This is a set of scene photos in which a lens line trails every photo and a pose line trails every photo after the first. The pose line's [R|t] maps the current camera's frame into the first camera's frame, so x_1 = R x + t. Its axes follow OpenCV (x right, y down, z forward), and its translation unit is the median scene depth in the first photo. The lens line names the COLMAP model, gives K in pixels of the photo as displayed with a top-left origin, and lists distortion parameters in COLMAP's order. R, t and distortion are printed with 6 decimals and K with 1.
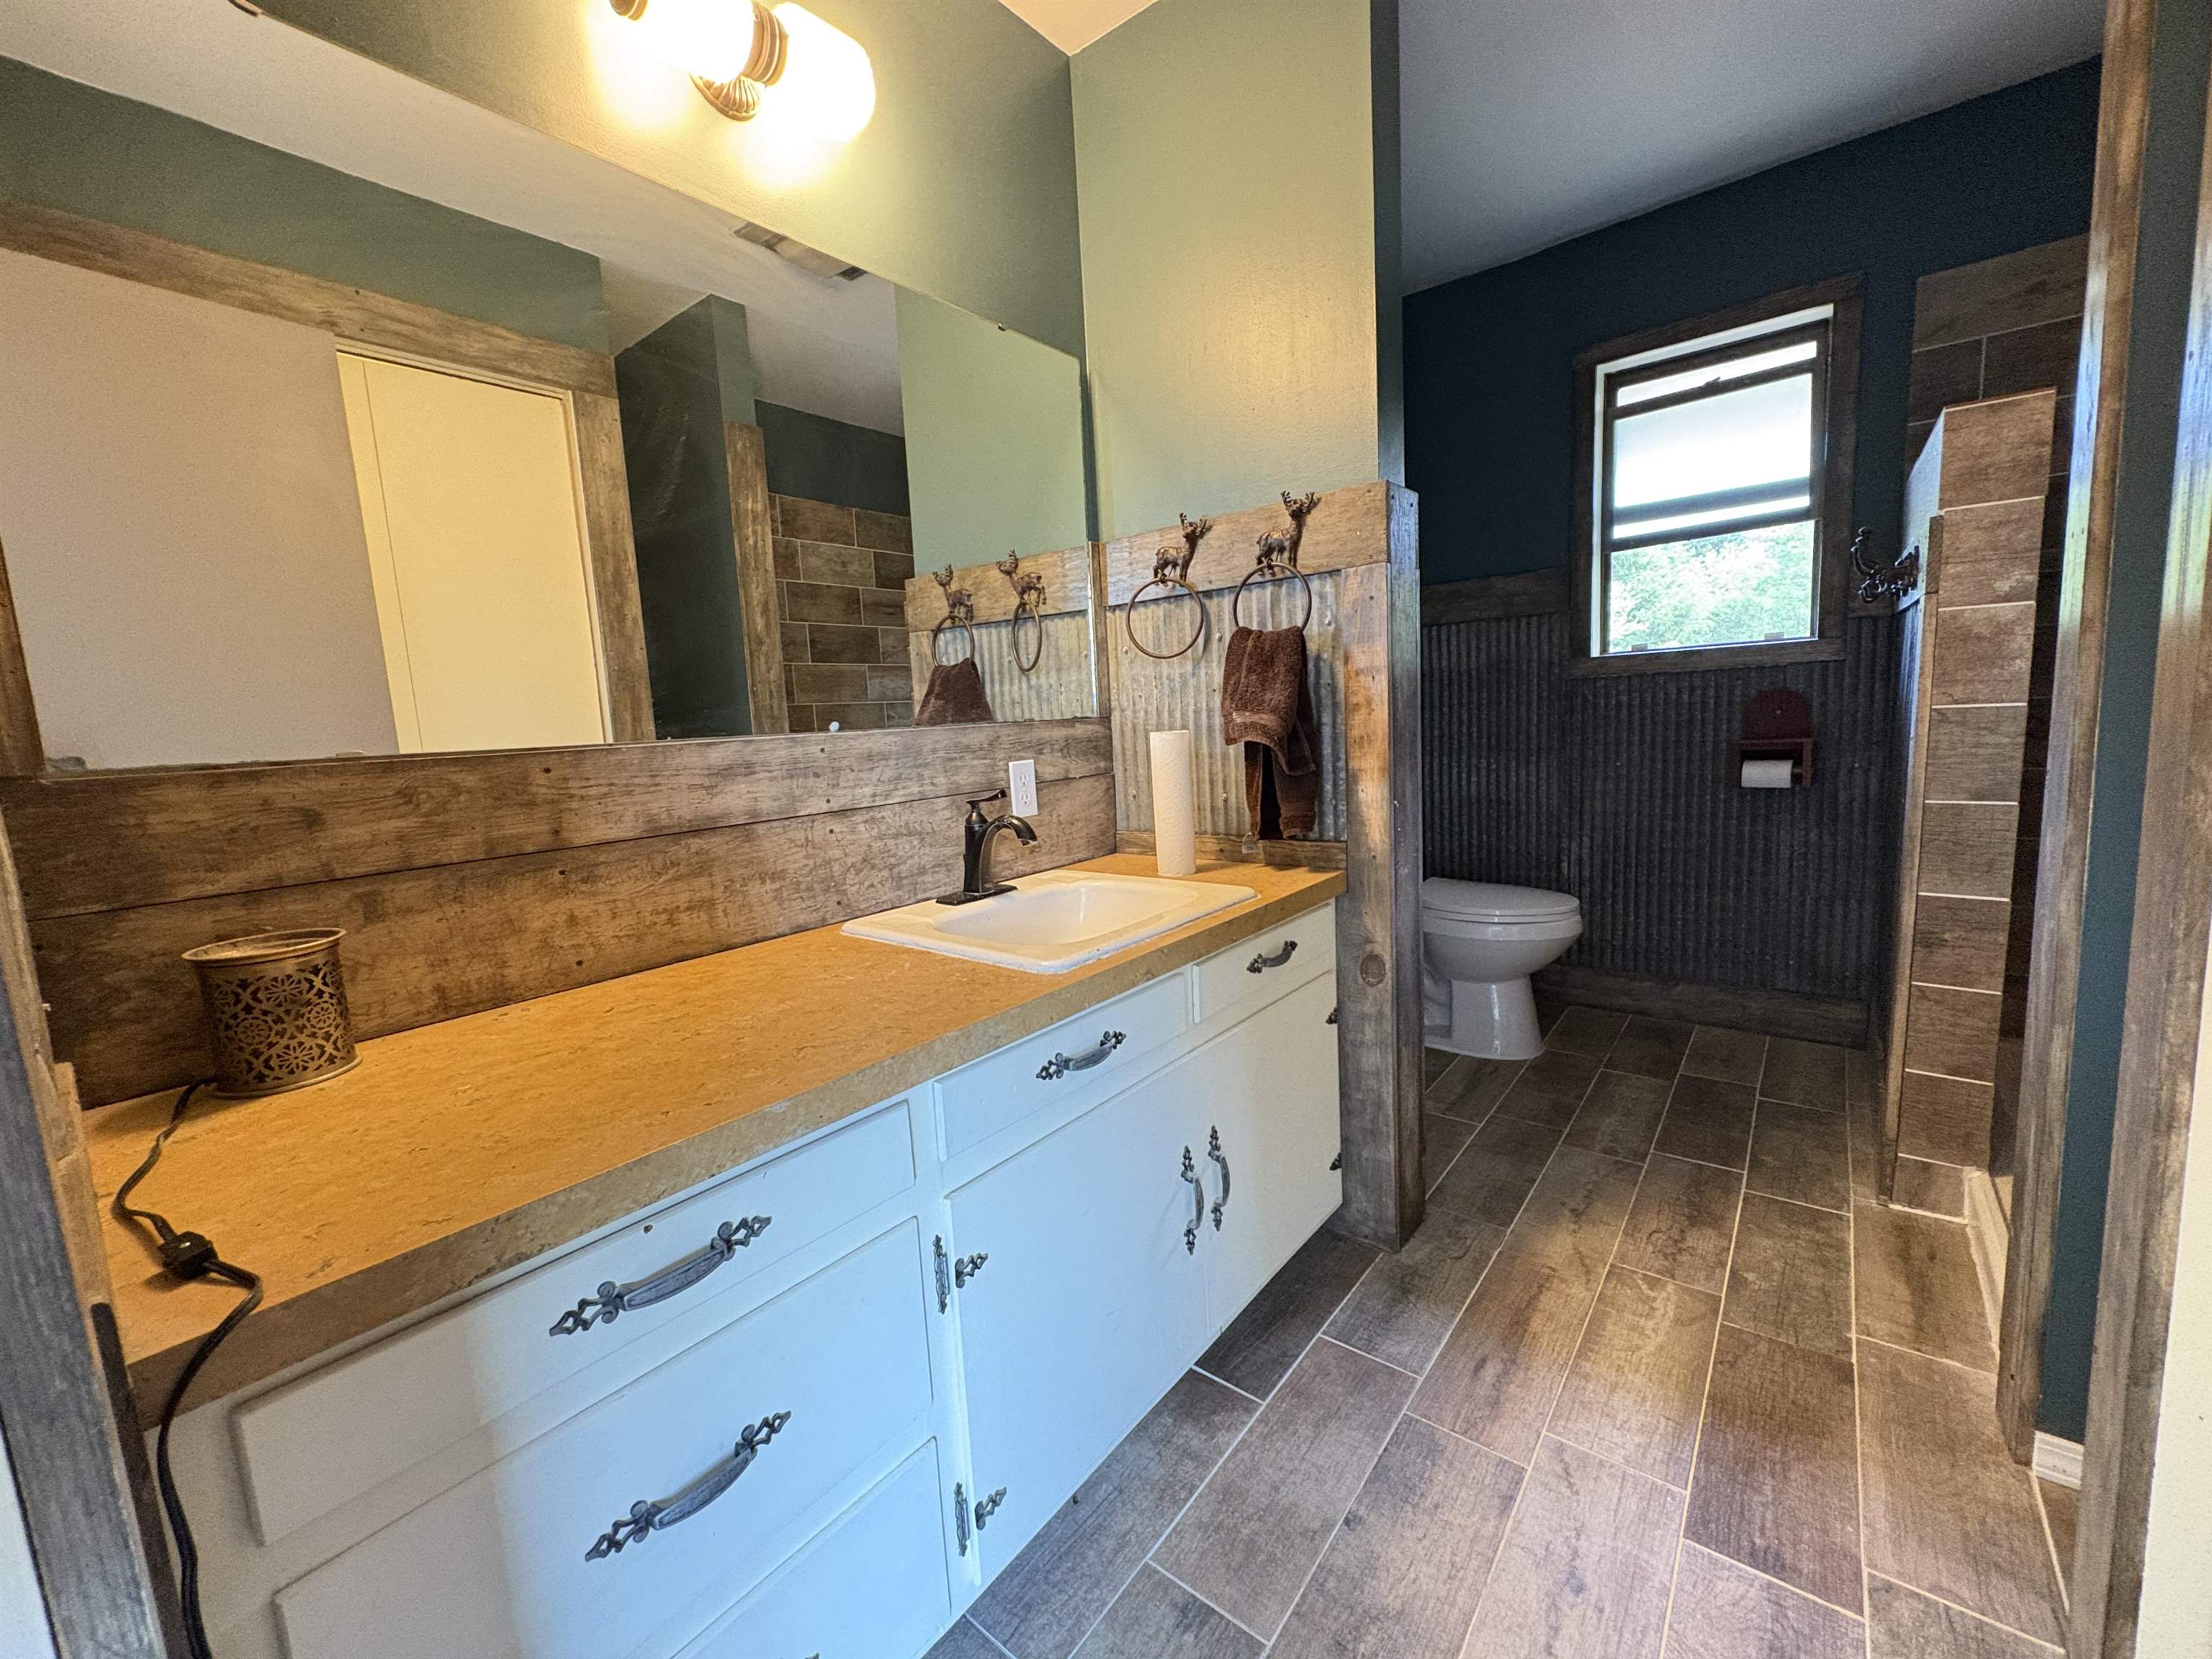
lens RADIAL K [[877.1, 0, 1112.3], [0, 877.1, 827.5], [0, 0, 1]] dist [0.000405, 0.000603]
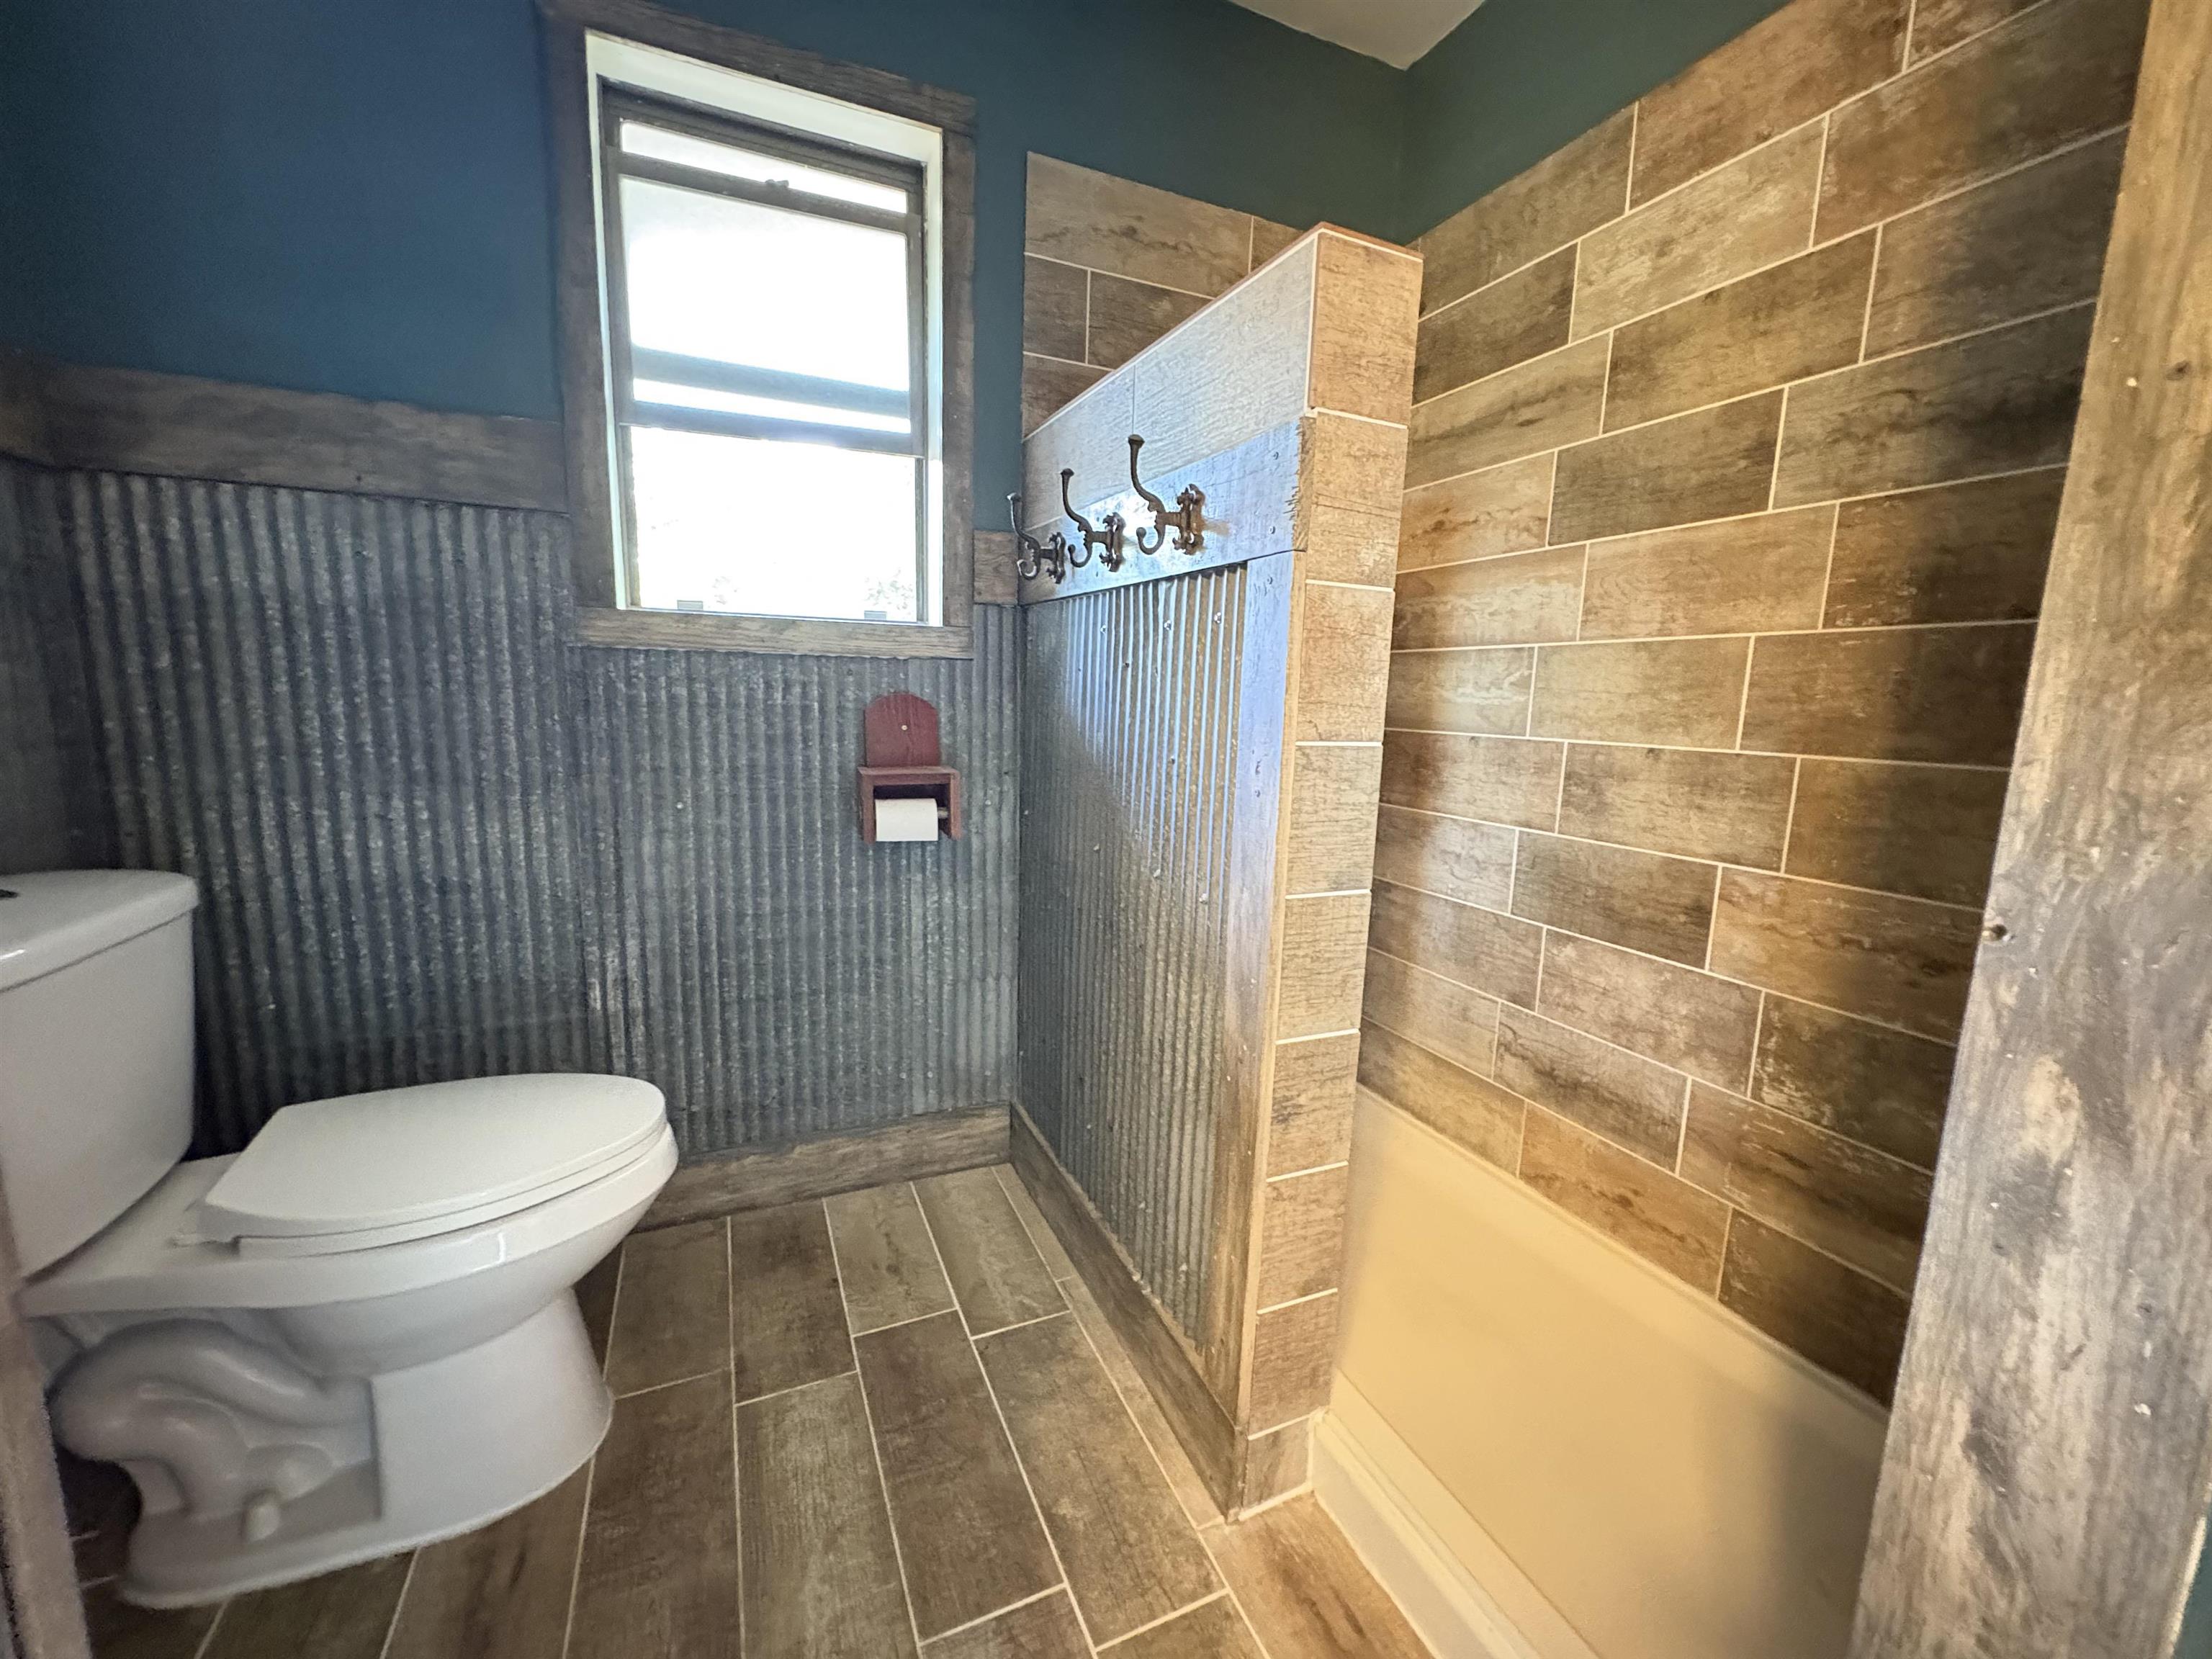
lens RADIAL K [[877.1, 0, 1100.7], [0, 877.1, 828.9], [0, 0, 1]] dist [0.000405, 0.000603]
pose [[0.456322, -0.071318, 0.886952, 0.205055], [0.061550, 0.996925, 0.048494, -0.071843], [-0.887684, 0.032462, 0.459308, 0.520525]]
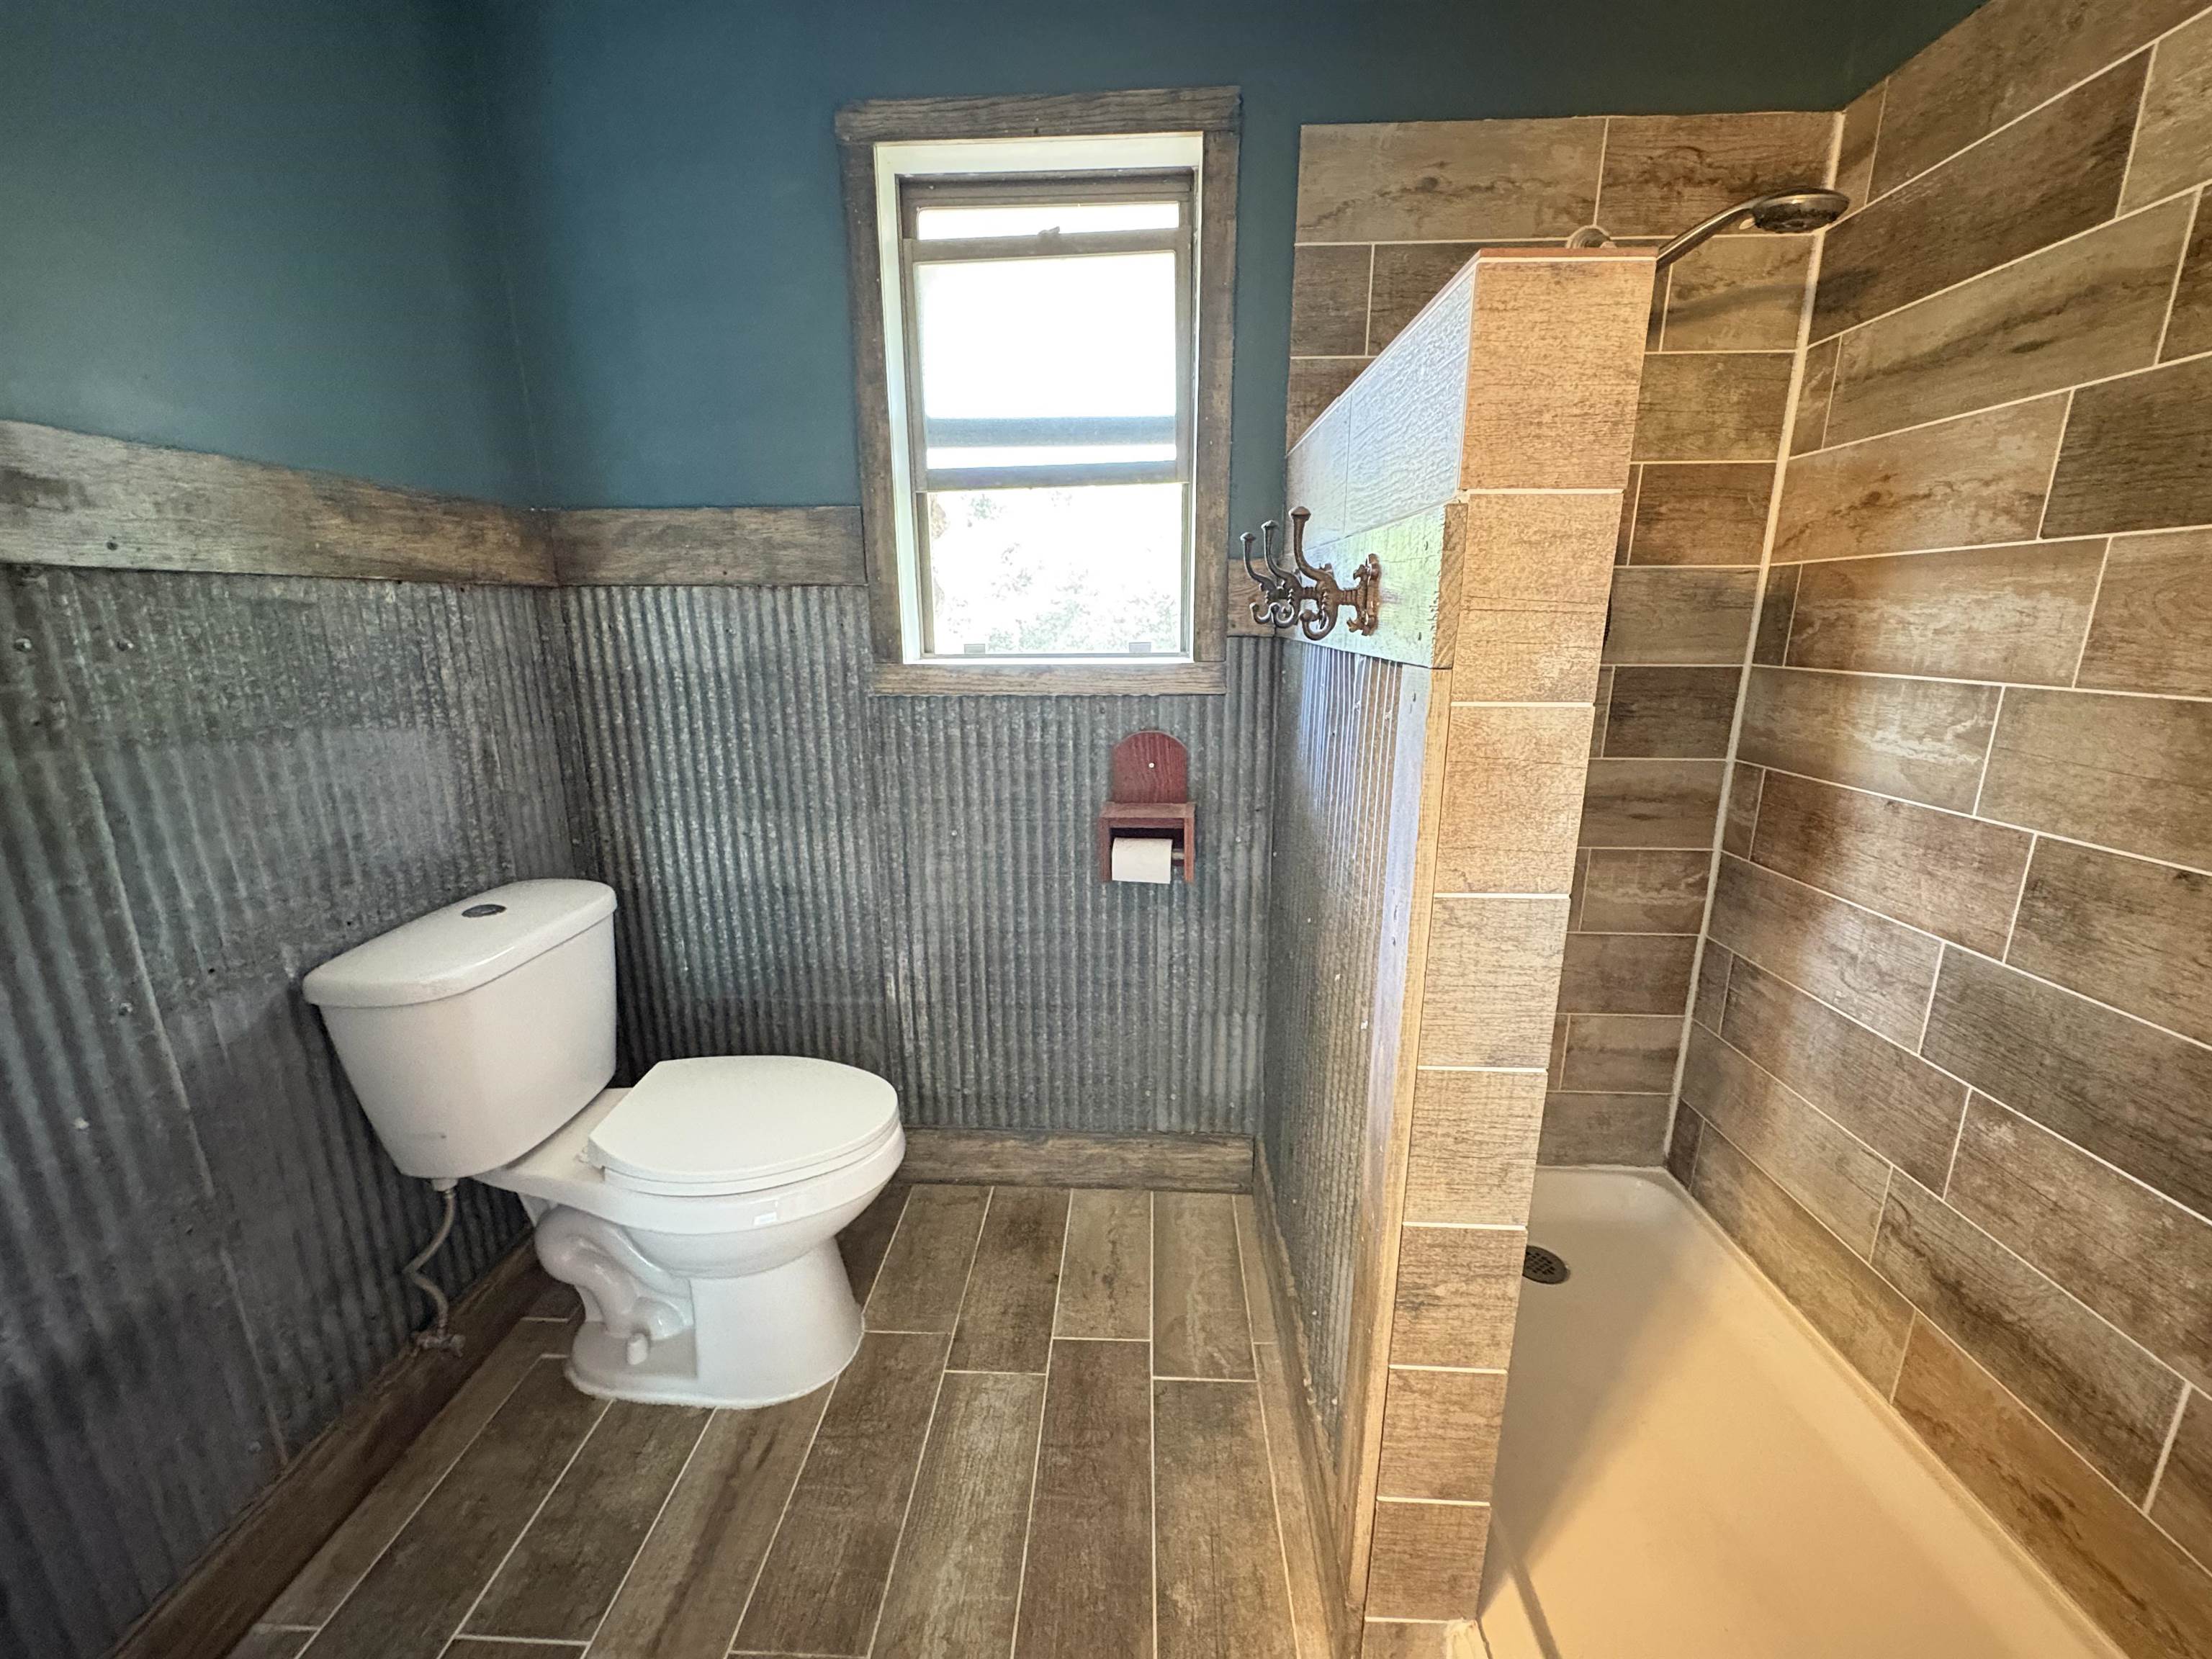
lens RADIAL K [[877.1, 0, 1106.3], [0, 877.1, 828.7], [0, 0, 1]] dist [0.000405, 0.000603]
pose [[0.804372, -0.089450, 0.587354, 0.303714], [0.036612, 0.994185, 0.101268, -0.143419], [-0.592997, -0.059952, 0.802969, 0.438879]]
